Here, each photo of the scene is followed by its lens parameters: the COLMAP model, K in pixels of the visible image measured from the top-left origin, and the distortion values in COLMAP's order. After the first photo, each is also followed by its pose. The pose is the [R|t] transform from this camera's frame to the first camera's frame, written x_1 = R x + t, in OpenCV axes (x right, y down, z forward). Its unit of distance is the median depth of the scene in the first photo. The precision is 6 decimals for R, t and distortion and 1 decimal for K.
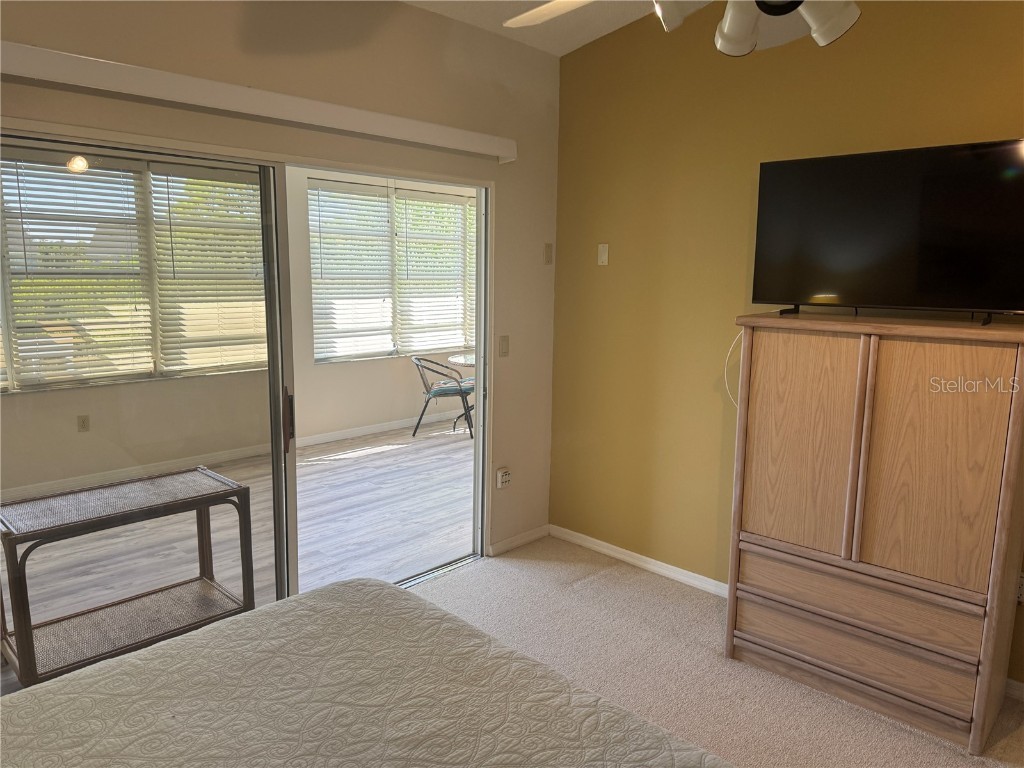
lens RADIAL K [[726.1, 0, 509.3], [0, 726.1, 383.4], [0, 0, 1]] dist [0.002018, -0.022778]
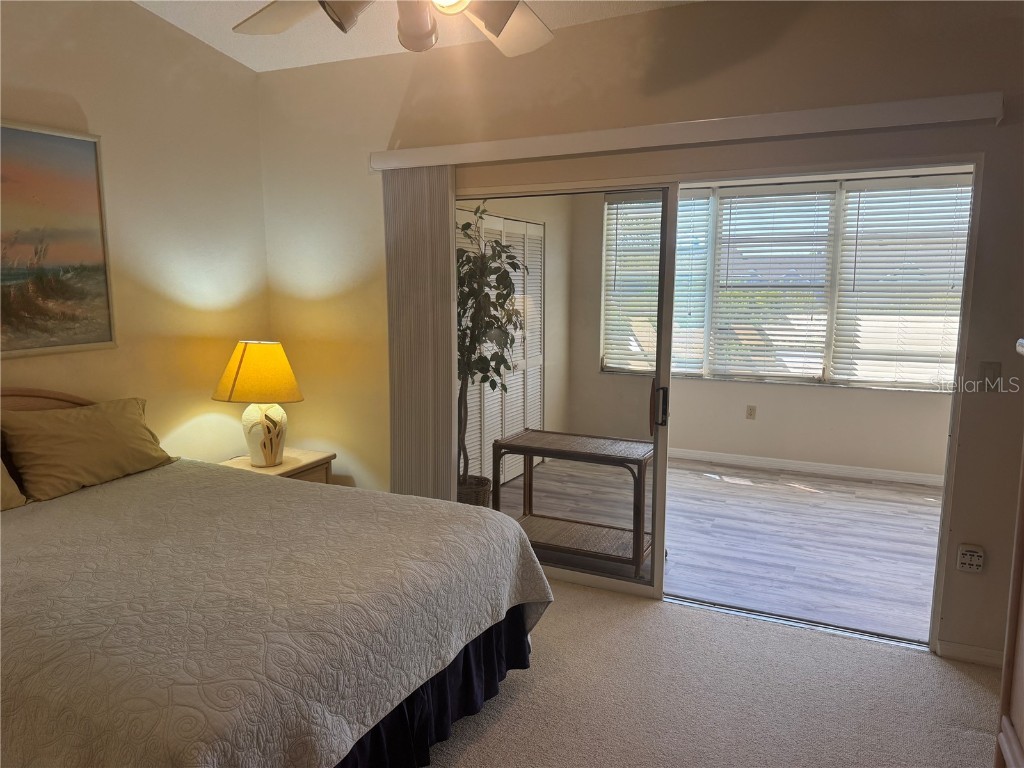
lens RADIAL K [[726.1, 0, 508.7], [0, 726.1, 387.2], [0, 0, 1]] dist [0.002018, -0.022778]
pose [[0.267911, 0.118458, -0.956134, 0.426651], [-0.142637, 0.986353, 0.082235, -0.025435], [0.952827, 0.114349, 0.281151, 0.270942]]
